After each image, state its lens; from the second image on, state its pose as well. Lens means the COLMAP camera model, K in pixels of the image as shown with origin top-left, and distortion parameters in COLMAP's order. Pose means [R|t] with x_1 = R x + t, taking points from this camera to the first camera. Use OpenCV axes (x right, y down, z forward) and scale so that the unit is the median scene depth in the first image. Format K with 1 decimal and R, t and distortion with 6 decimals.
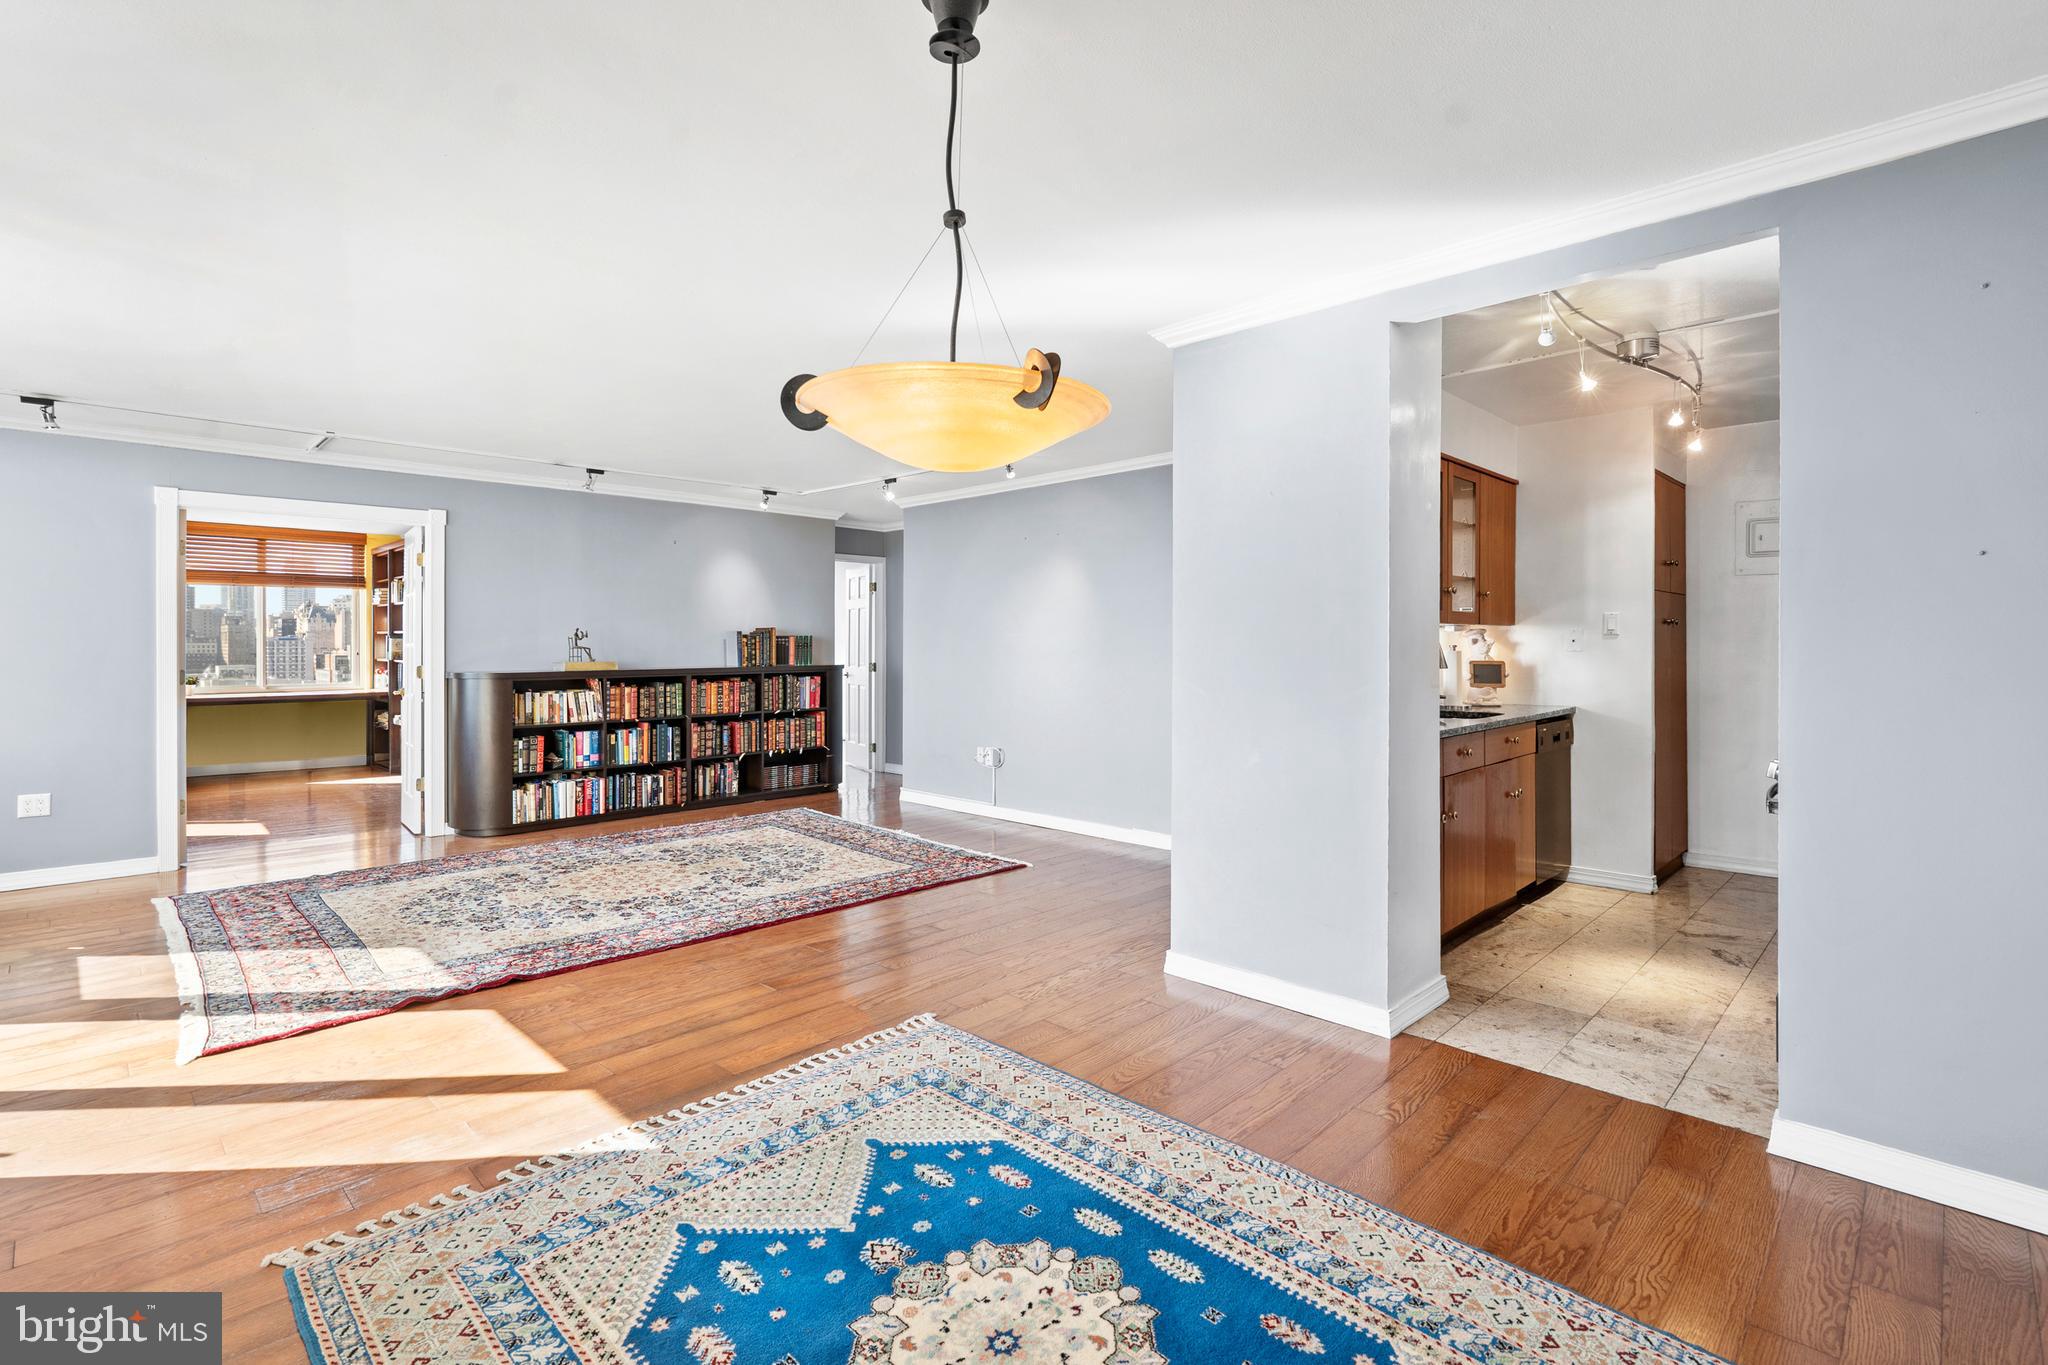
lens RADIAL K [[952.8, 0, 1036.0], [0, 952.8, 639.5], [0, 0, 1]] dist [0.001186, -0.000224]
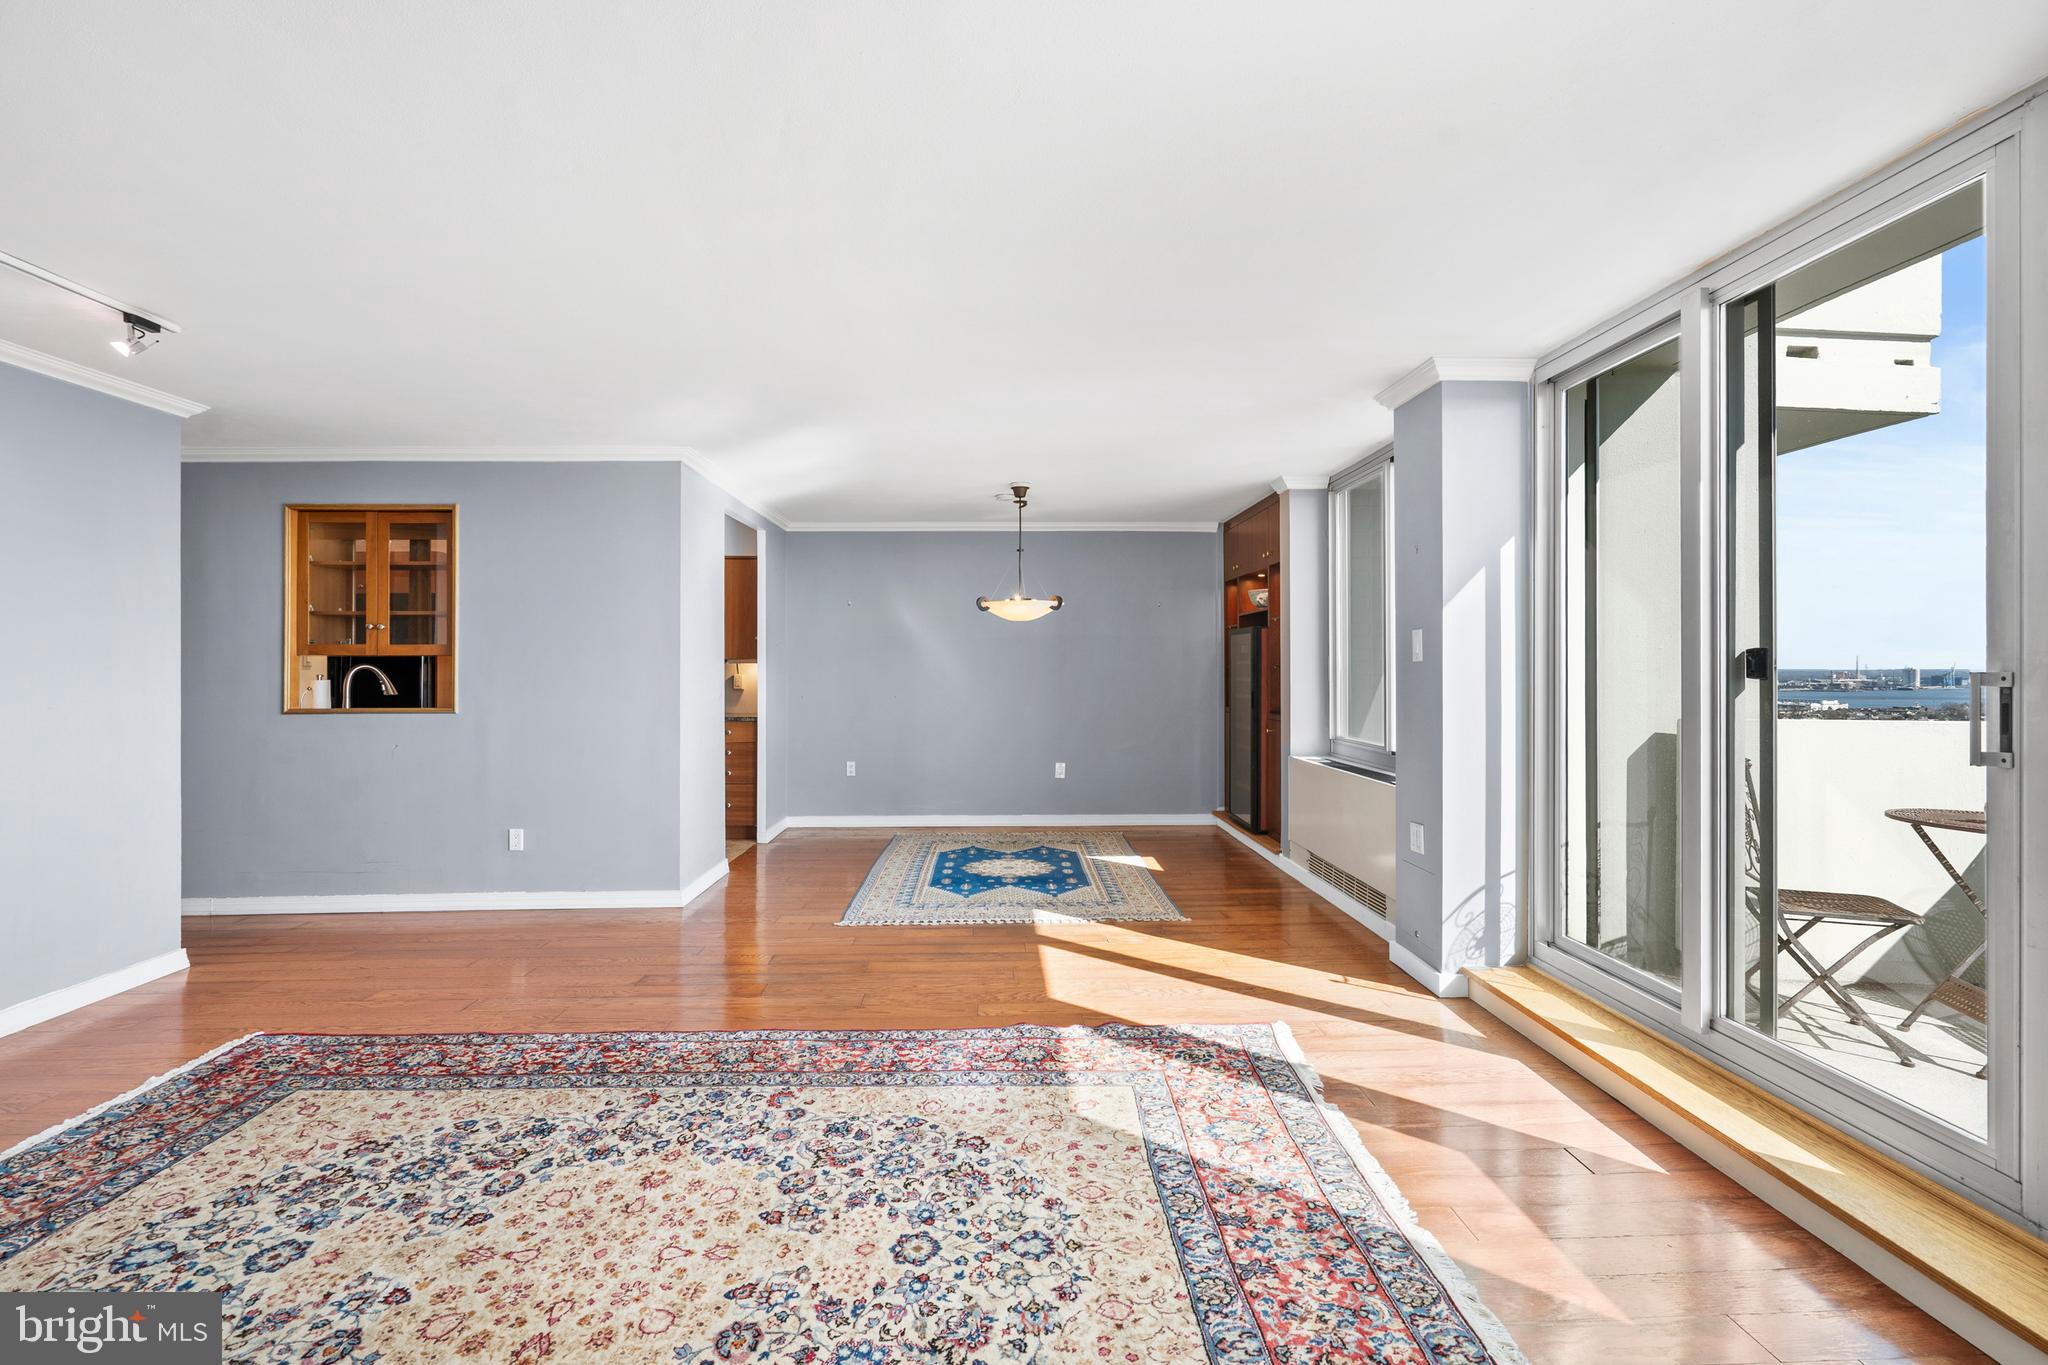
lens RADIAL K [[918.0, 0, 1001.9], [0, 918.0, 677.3], [0, 0, 1]] dist [-0.005961, 0.002038]
pose [[-0.704725, 0.000061, 0.709481, -0.690095], [0.004429, 0.999981, 0.004313, 0.004951], [-0.709467, 0.006182, -0.704711, 0.968247]]
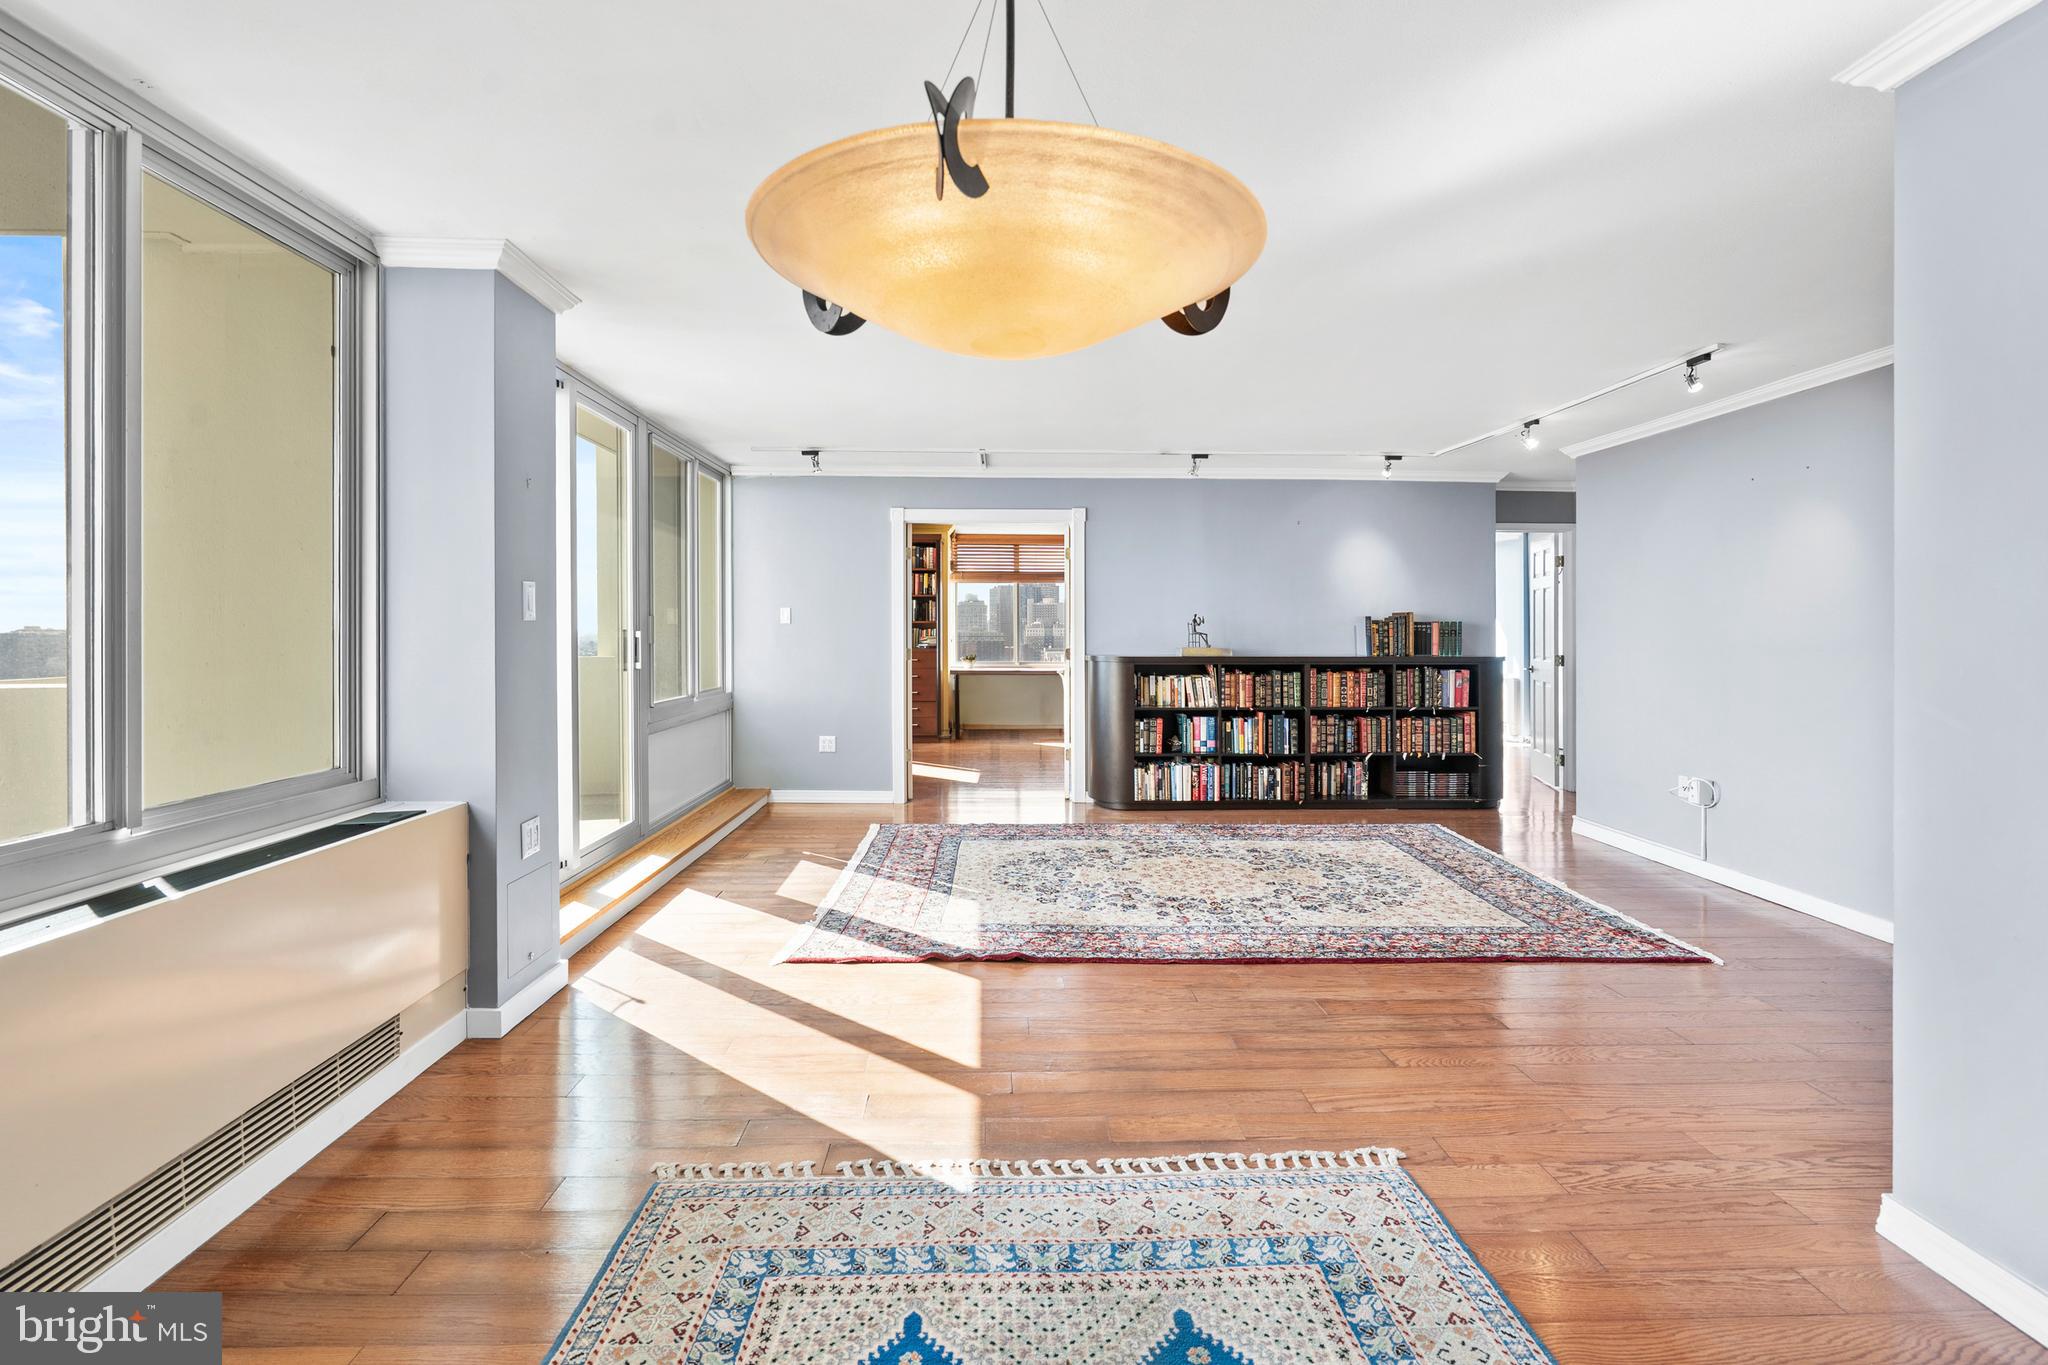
lens RADIAL K [[953.8, 0, 1014.9], [0, 953.8, 625.4], [0, 0, 1]] dist [-0.005225, 0.001389]
pose [[0.714980, 0.000965, -0.699145, 0.097072], [-0.001288, 0.999999, 0.000064, -0.000007], [0.699144, 0.000855, 0.714980, 0.155817]]
